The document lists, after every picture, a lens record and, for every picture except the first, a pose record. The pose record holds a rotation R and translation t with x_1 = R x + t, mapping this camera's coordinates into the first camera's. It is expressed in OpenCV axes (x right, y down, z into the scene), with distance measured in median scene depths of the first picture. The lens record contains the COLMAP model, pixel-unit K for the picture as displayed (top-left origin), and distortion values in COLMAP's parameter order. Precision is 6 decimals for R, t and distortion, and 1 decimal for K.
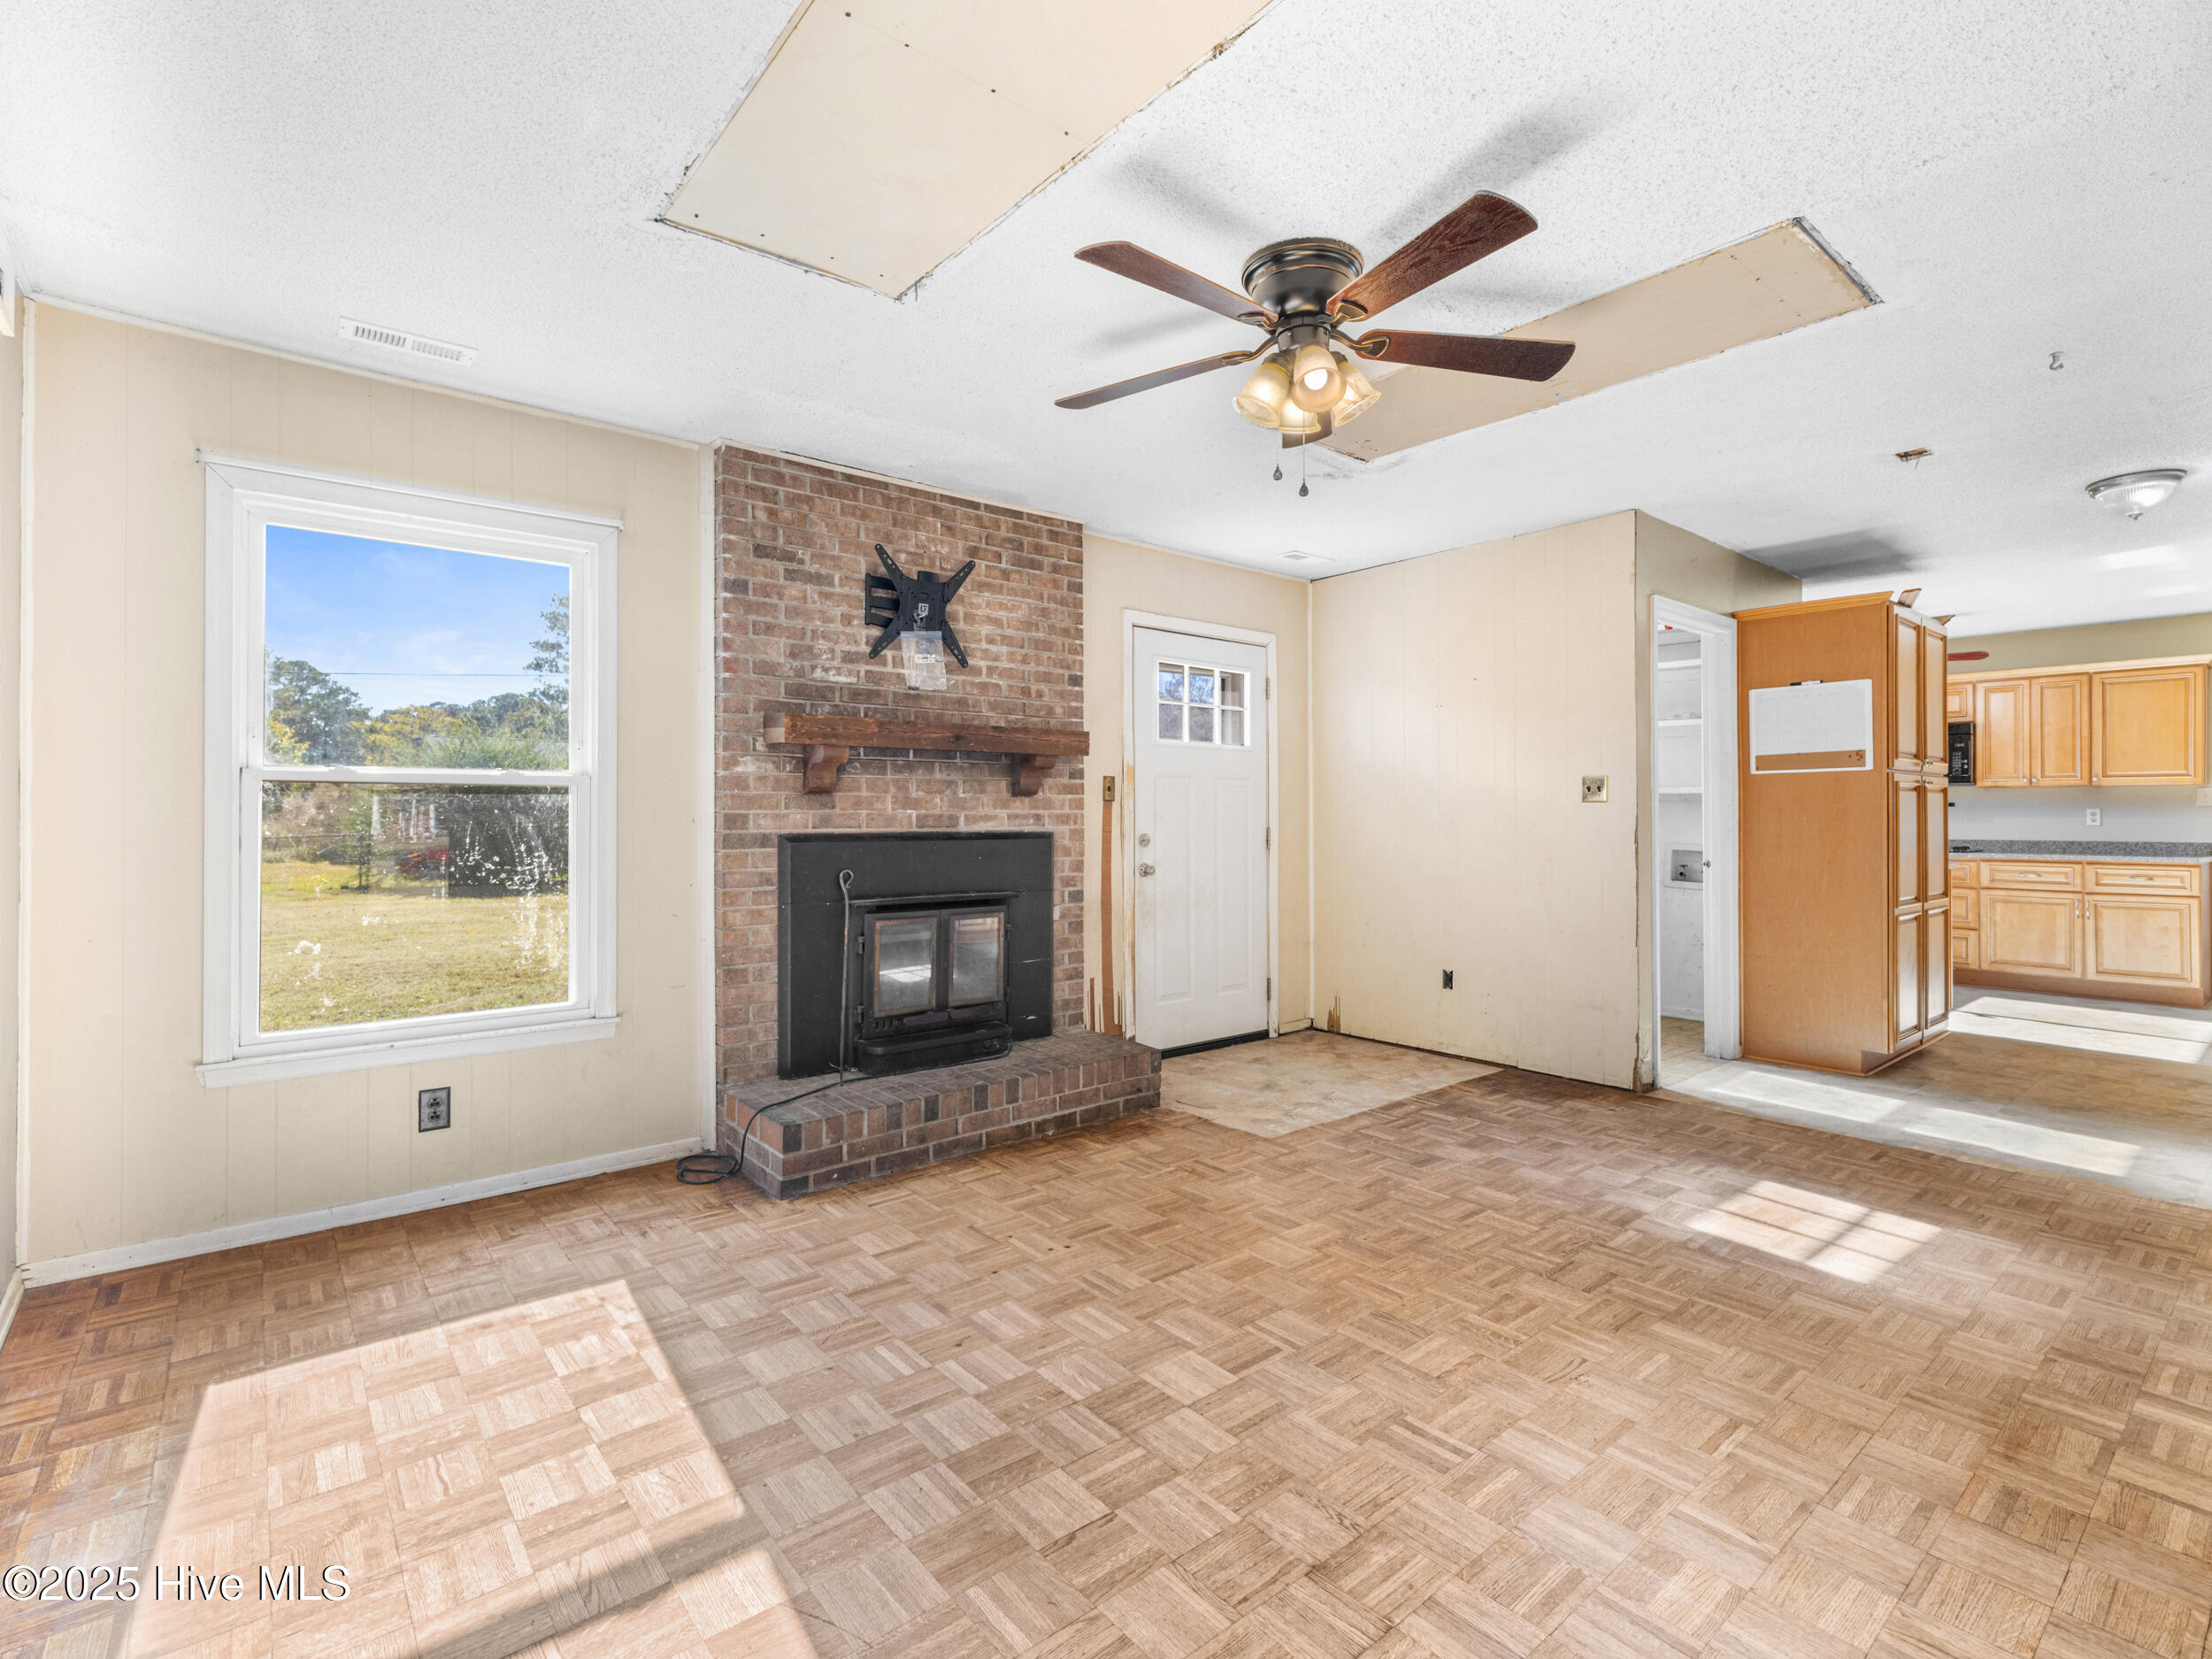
lens RADIAL K [[1055.3, 0, 1149.5], [0, 1055.3, 806.7], [0, 0, 1]] dist [-0.000505, 0.000295]
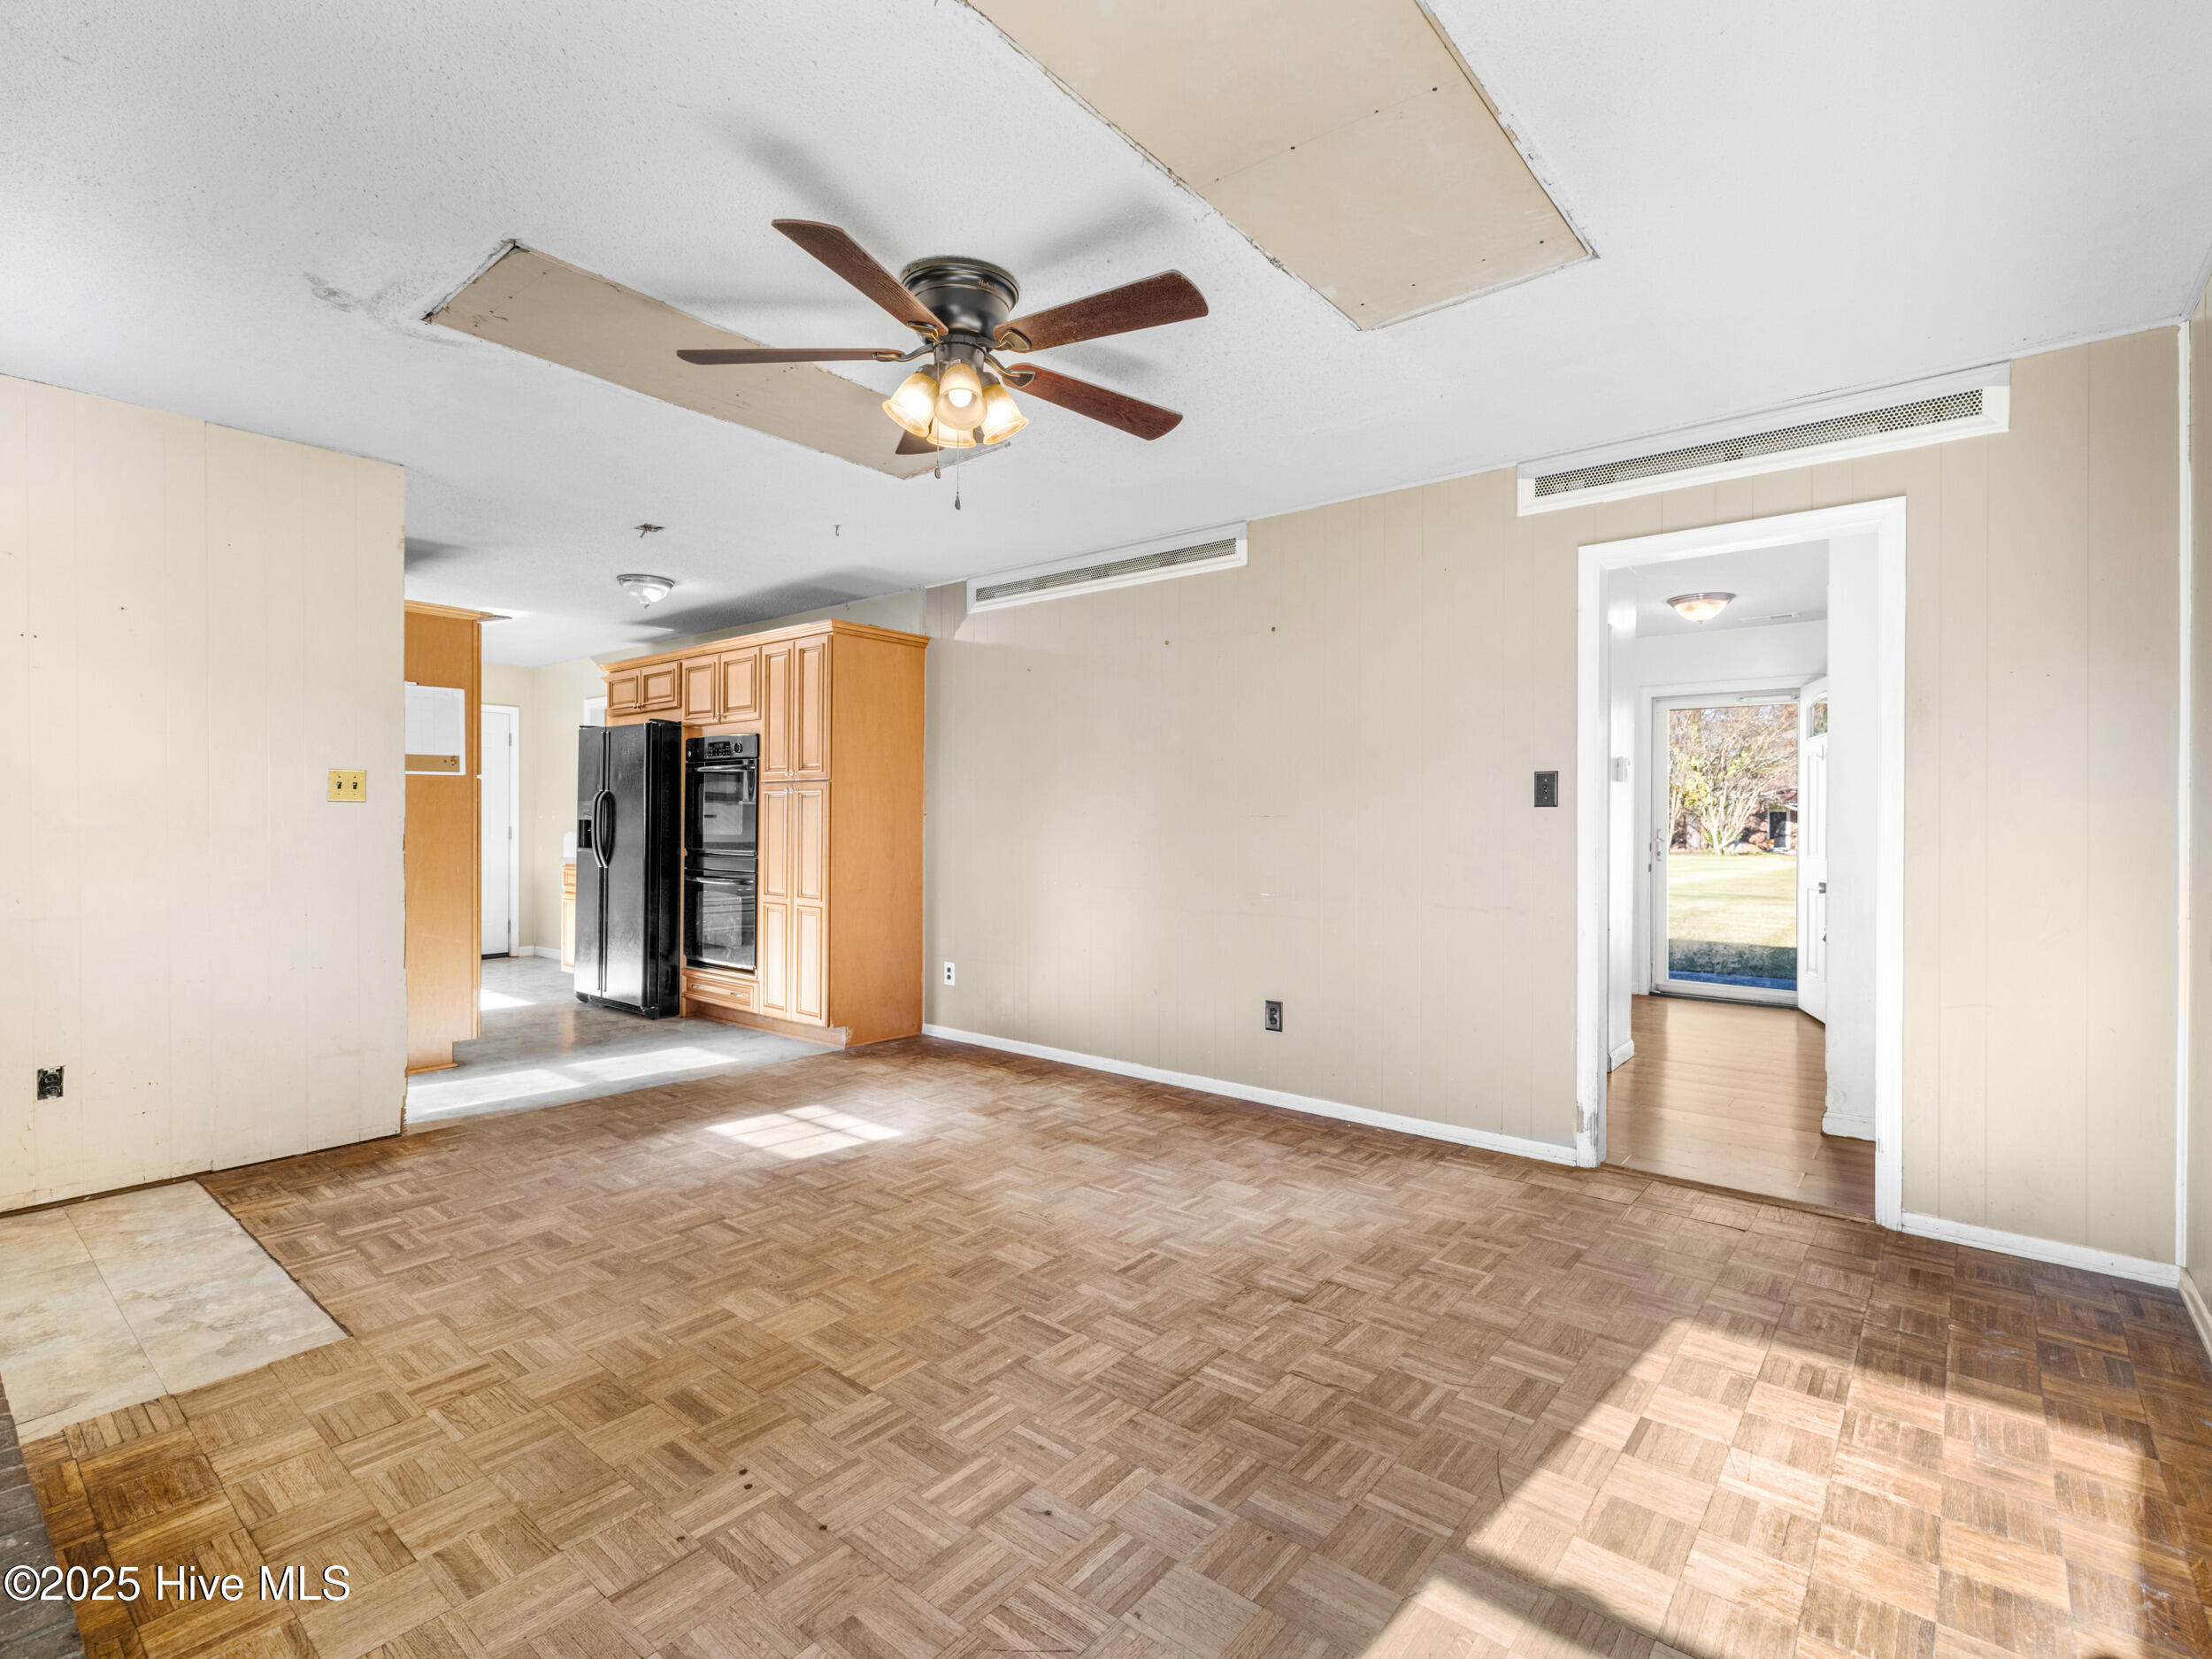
lens RADIAL K [[1055.3, 0, 1102.5], [0, 1055.3, 812.8], [0, 0, 1]] dist [-0.000505, 0.000295]
pose [[-0.177537, 0.006999, 0.984089, -0.475540], [-0.013232, 0.999867, -0.009498, 0.004422], [-0.984025, -0.014708, -0.177420, 0.555894]]
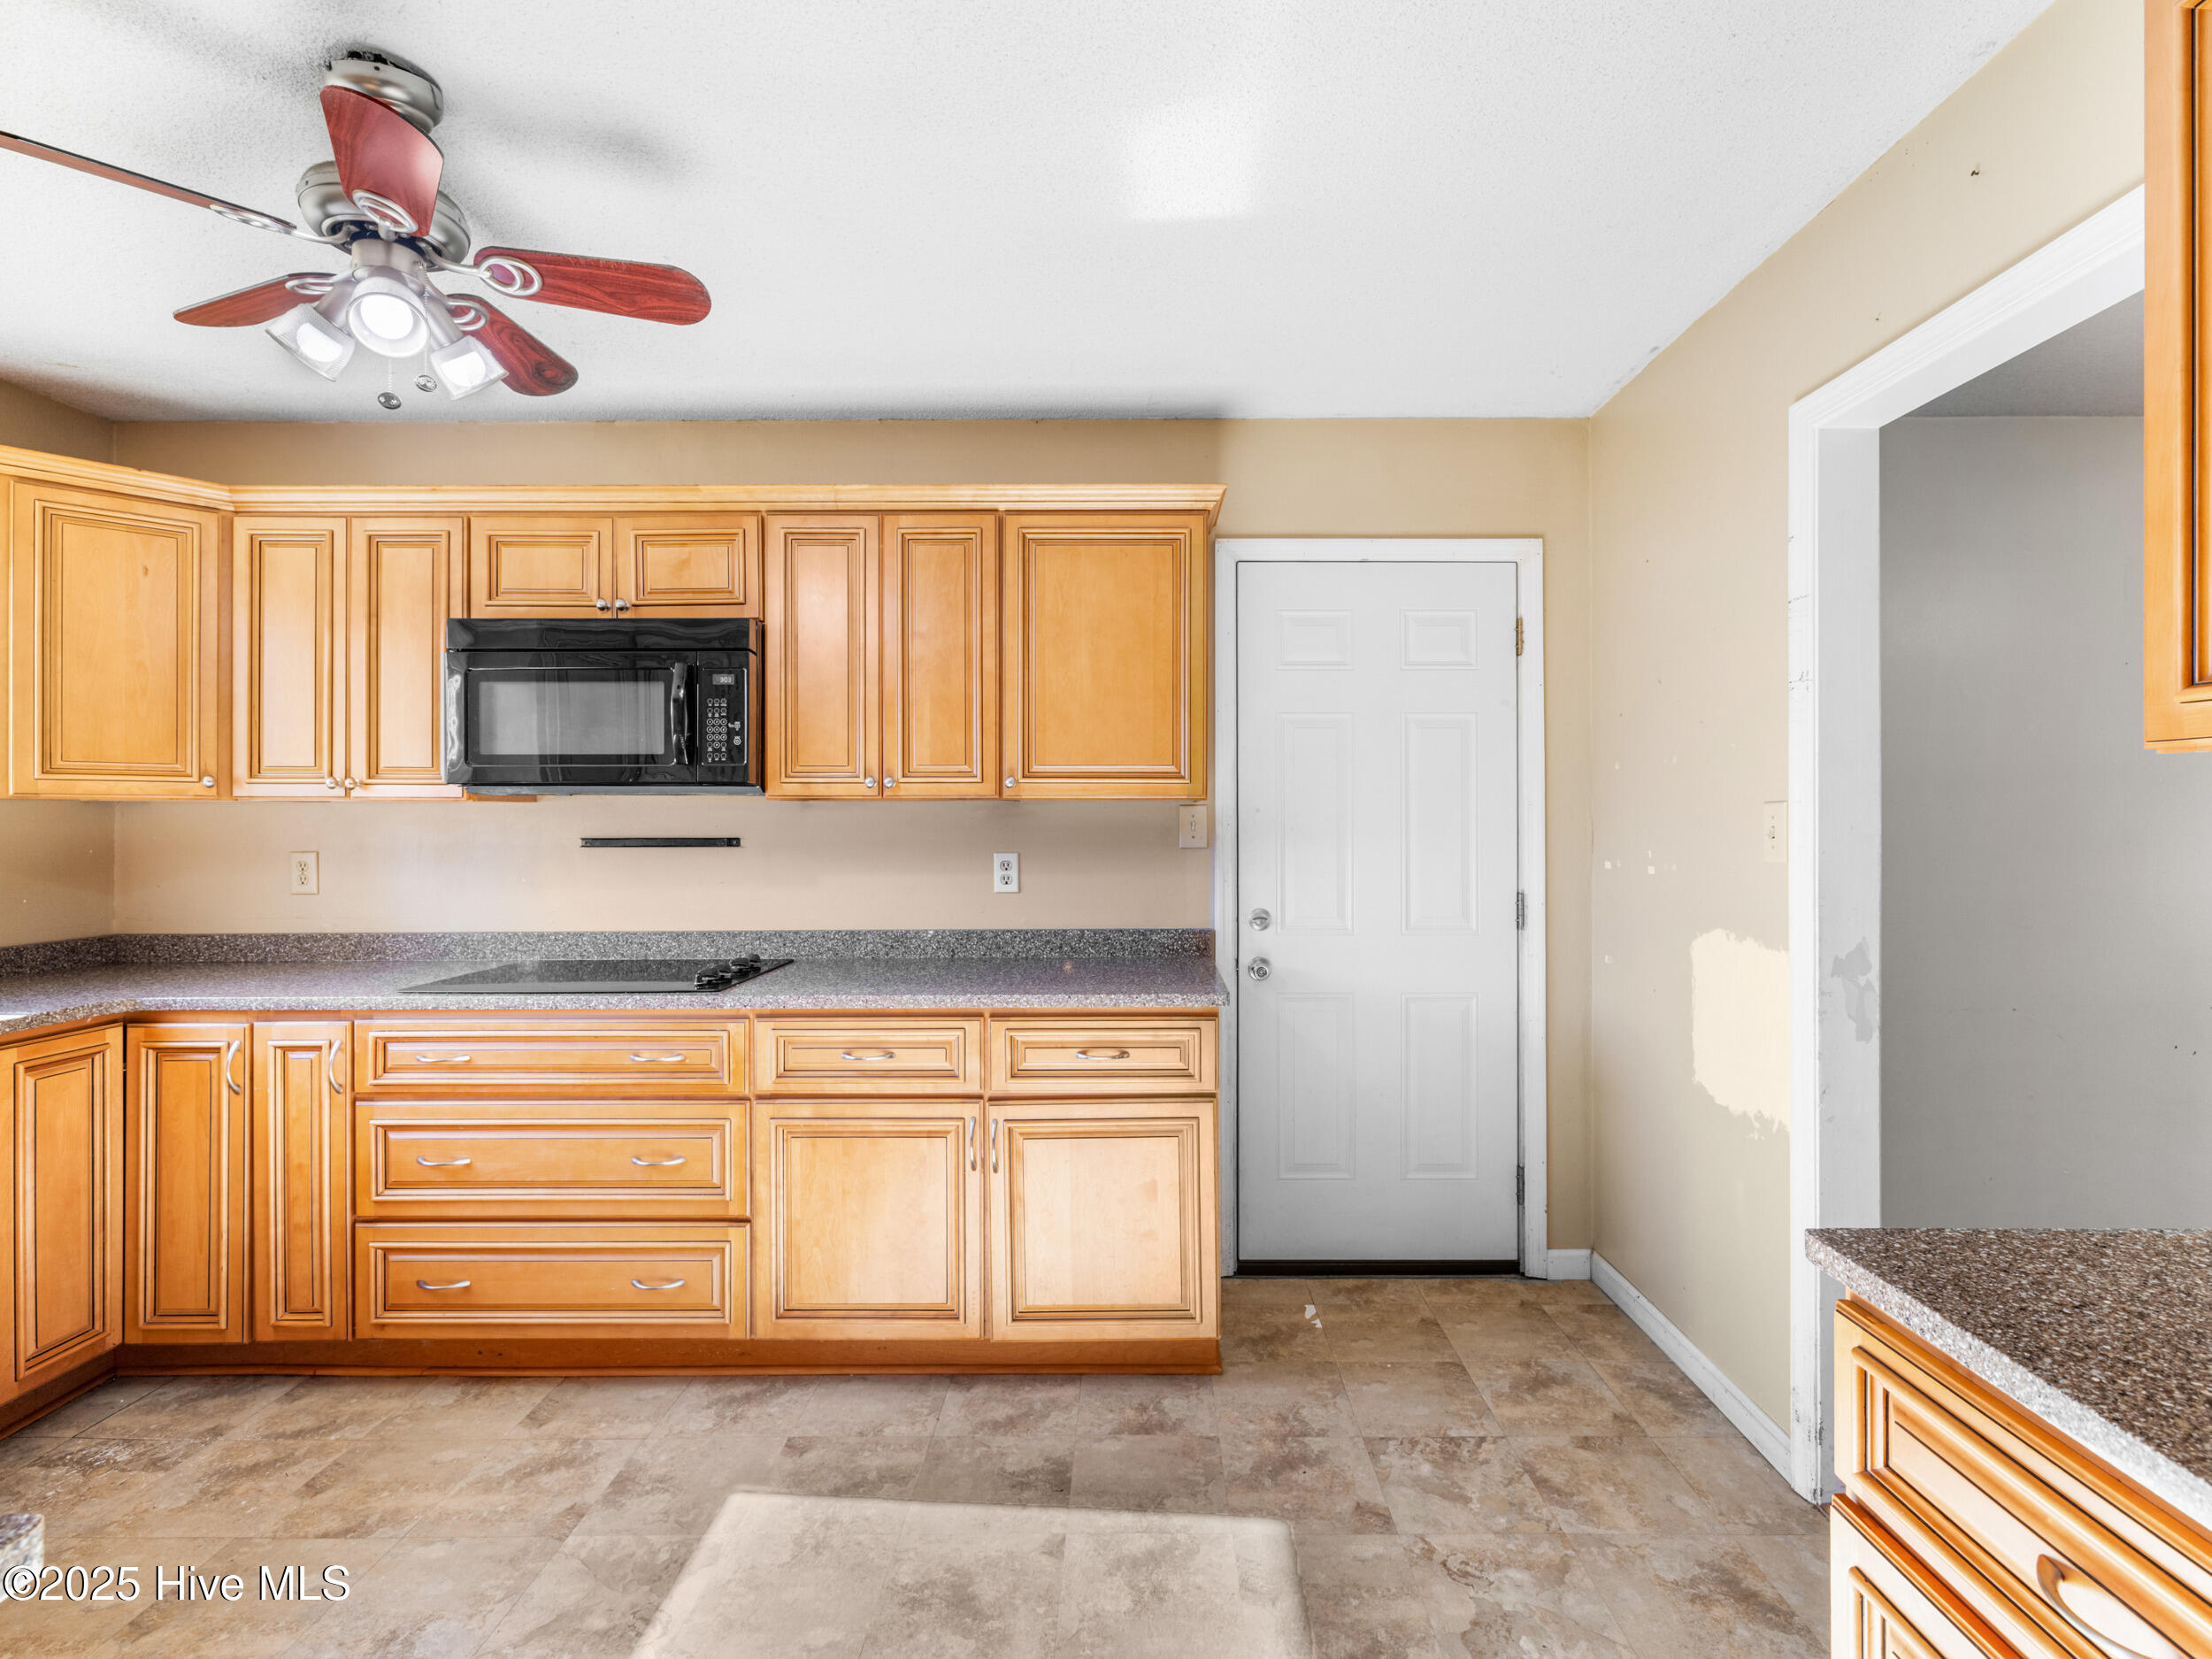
lens RADIAL K [[1055.3, 0, 1133.8], [0, 1055.3, 813.0], [0, 0, 1]] dist [-0.000505, 0.000295]
pose [[0.652880, 0.001556, 0.757460, 0.903664], [-0.002797, 0.999996, 0.000356, -0.021454], [-0.757457, -0.002351, 0.652881, 1.017184]]
